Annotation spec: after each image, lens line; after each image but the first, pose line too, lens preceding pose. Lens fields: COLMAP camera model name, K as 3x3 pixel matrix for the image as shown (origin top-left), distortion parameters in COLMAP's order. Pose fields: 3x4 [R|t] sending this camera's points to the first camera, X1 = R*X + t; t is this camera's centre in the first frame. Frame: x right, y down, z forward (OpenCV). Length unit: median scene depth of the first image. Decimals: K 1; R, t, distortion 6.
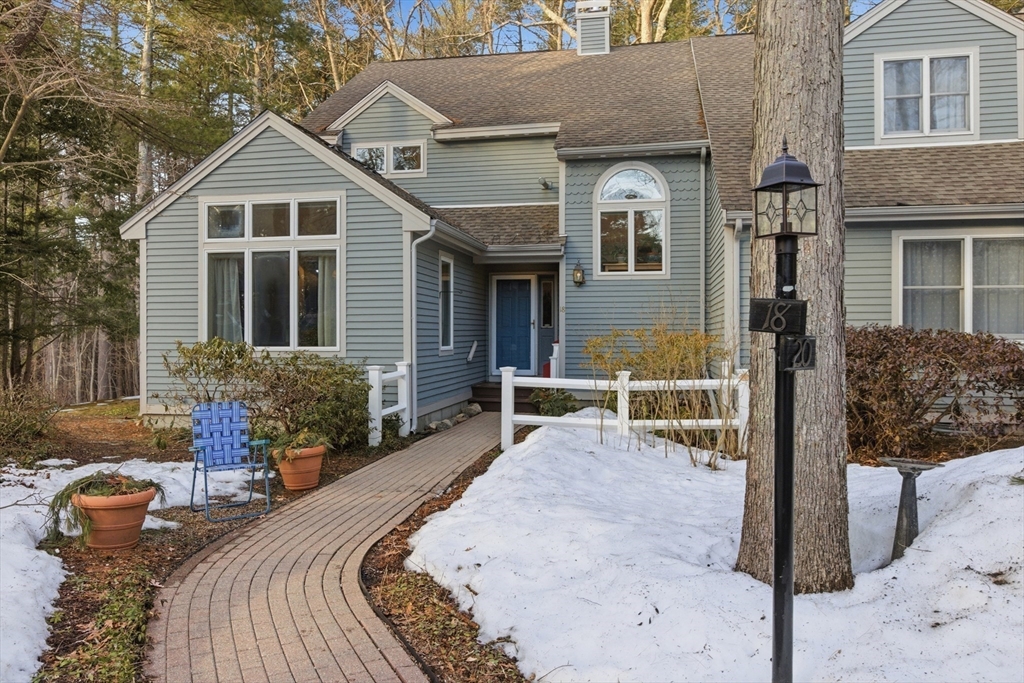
lens RADIAL K [[718.4, 0, 511.6], [0, 718.4, 336.2], [0, 0, 1]] dist [-0.009383, -0.000793]
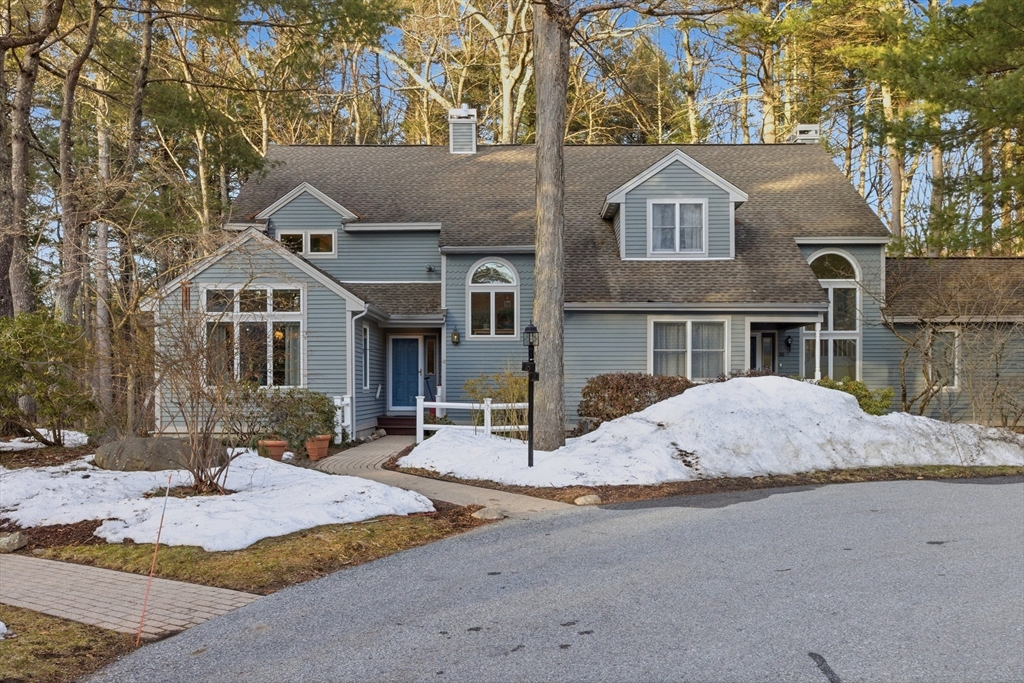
lens RADIAL K [[957.7, 0, 508.8], [0, 957.7, 348.1], [0, 0, 1]] dist [0.001573, 0.000000]
pose [[0.984043, 0.007942, 0.177753, -0.158561], [0.000436, 0.998893, -0.047047, 0.028024], [-0.177930, 0.046374, 0.982950, -0.991386]]
